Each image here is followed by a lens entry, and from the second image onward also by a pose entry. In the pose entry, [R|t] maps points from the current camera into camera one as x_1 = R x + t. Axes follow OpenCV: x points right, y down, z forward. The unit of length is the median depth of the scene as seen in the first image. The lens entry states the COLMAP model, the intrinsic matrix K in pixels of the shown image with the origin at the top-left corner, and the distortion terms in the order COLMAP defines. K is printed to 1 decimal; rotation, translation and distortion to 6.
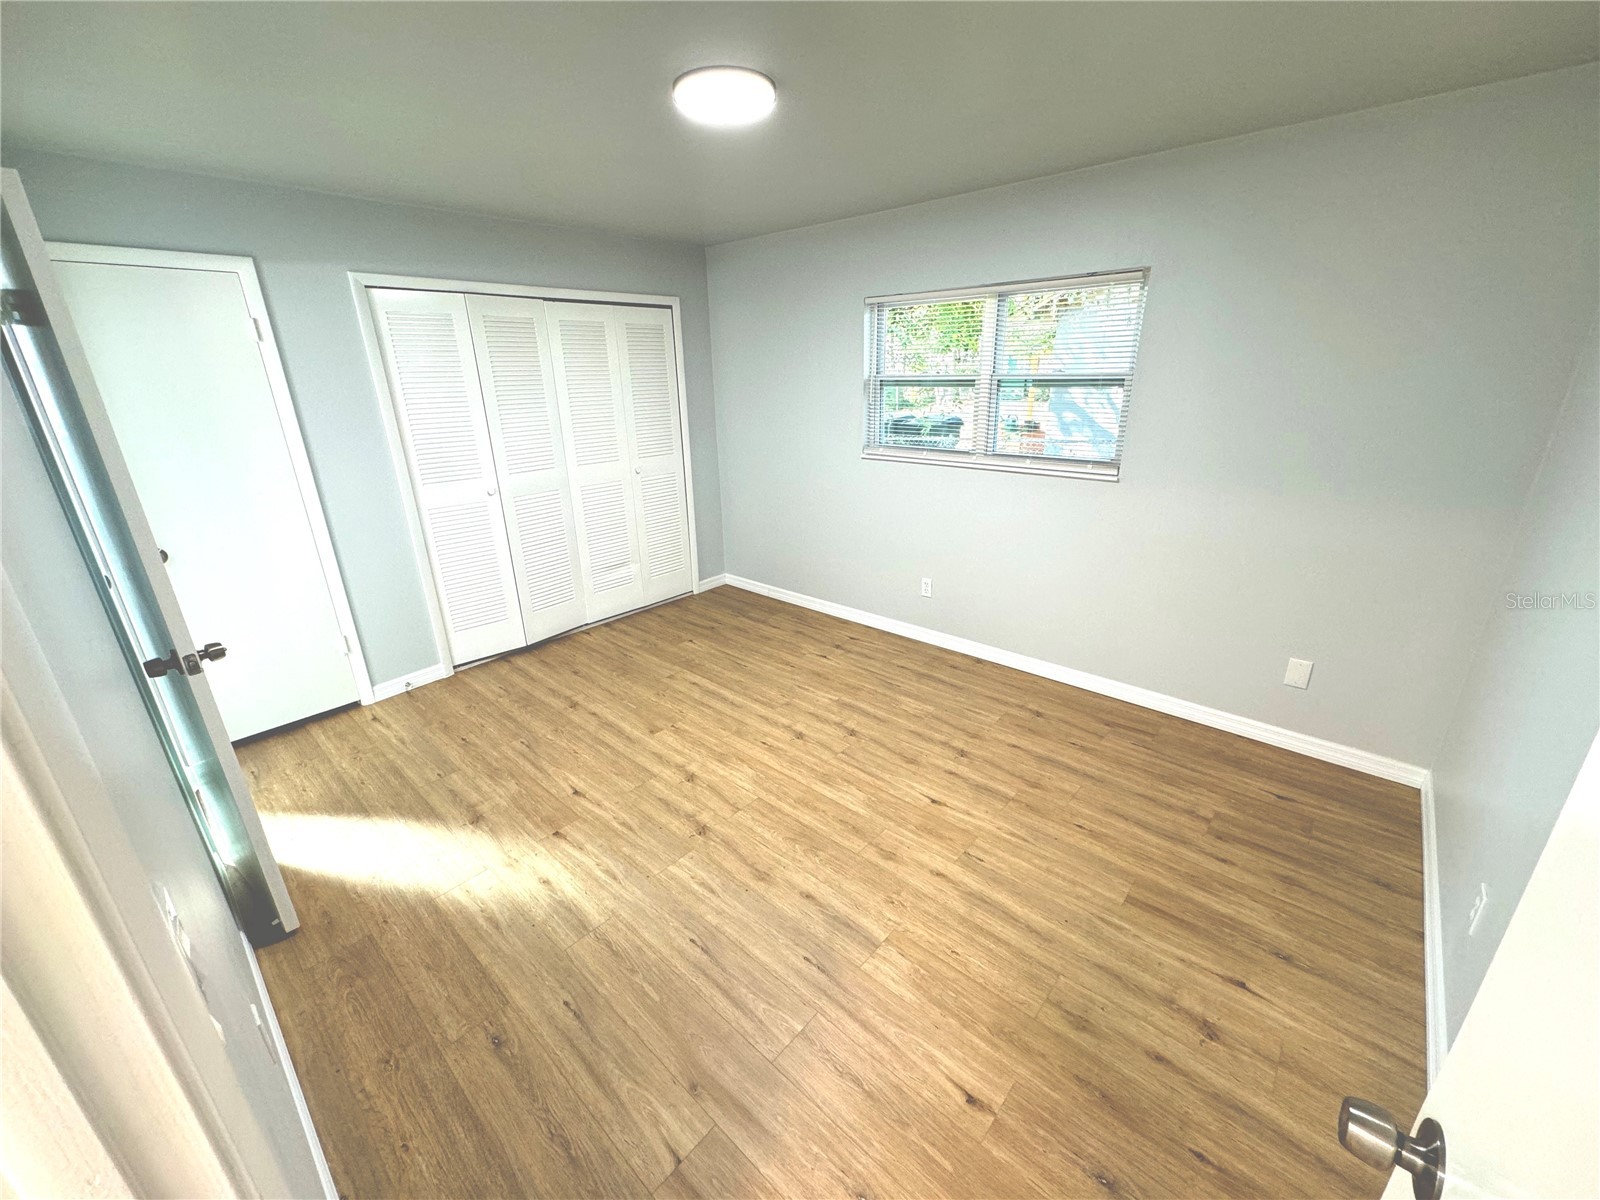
lens RADIAL K [[640.0, 0, 798.9], [0, 640.0, 597.8], [0, 0, 1]] dist [-0.006629, 0.000748]
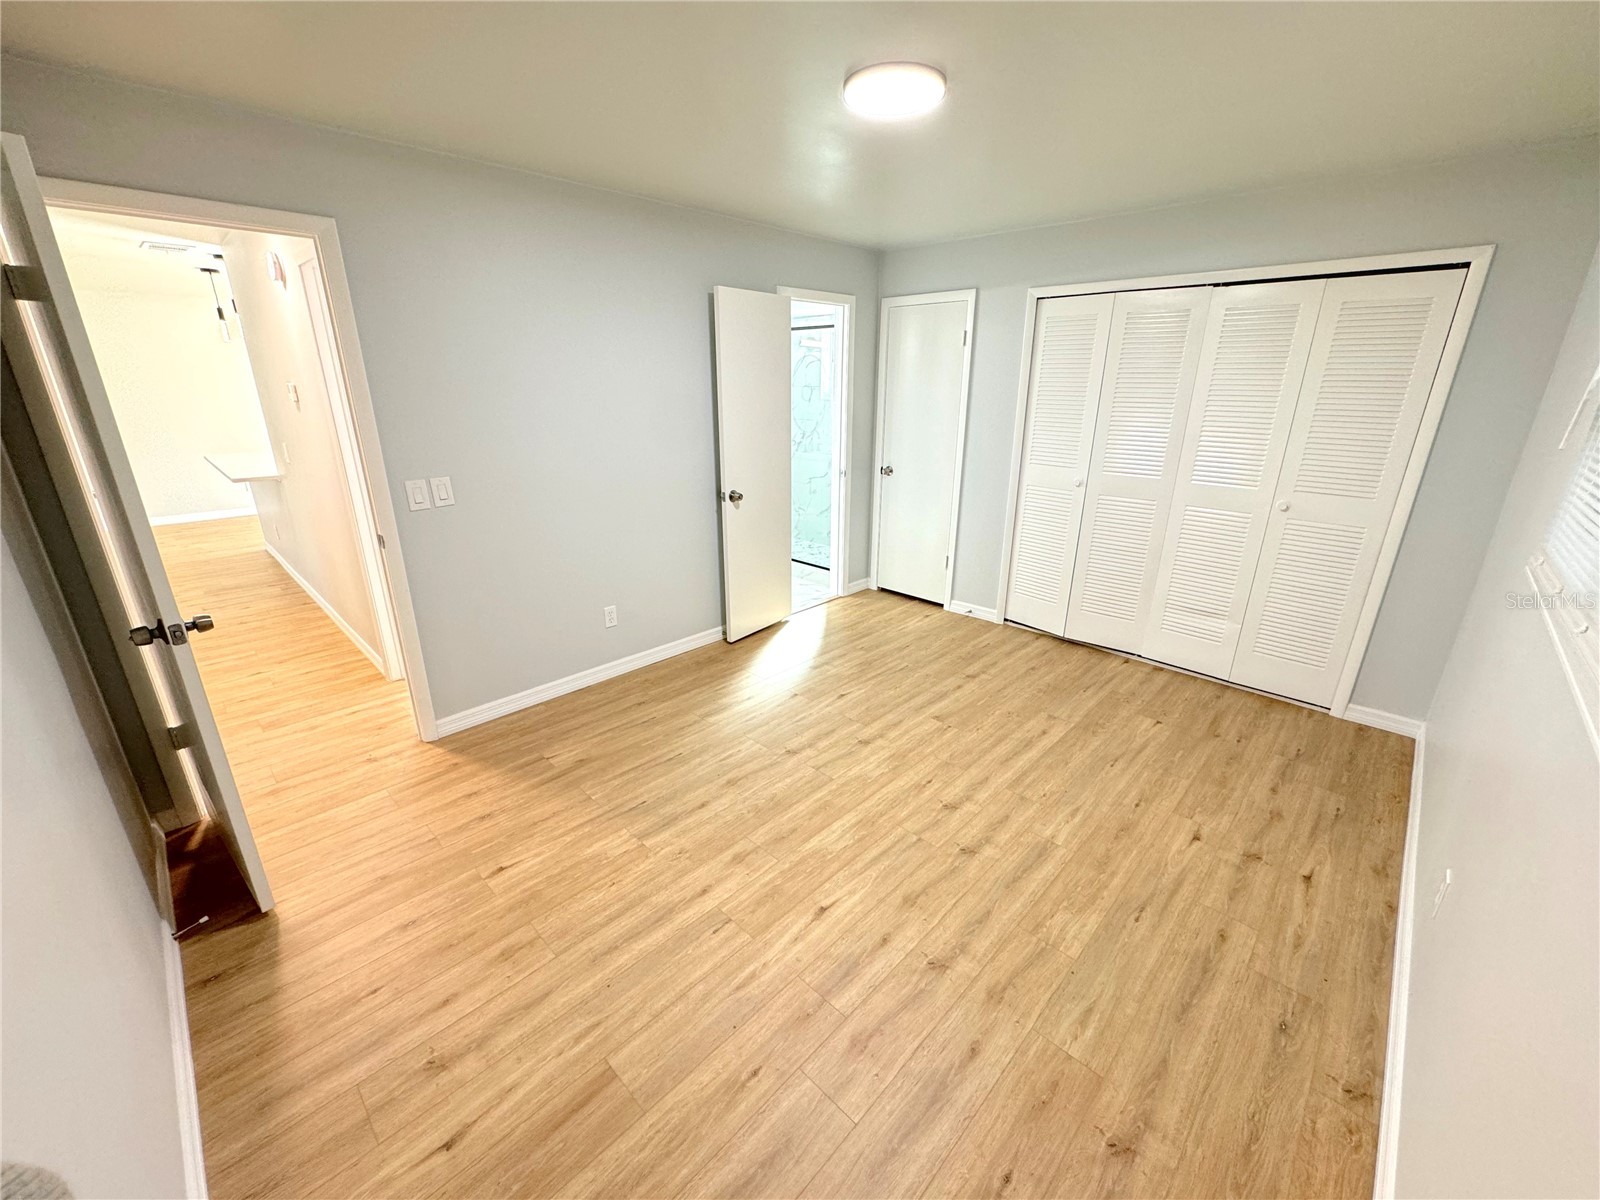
lens RADIAL K [[640.0, 0, 798.9], [0, 640.0, 597.8], [0, 0, 1]] dist [-0.006629, 0.000748]
pose [[-0.038460, 0.342785, -0.938626, 0.740404], [-0.340737, 0.878527, 0.334798, -0.249393], [0.939372, 0.332701, 0.083011, 0.696673]]
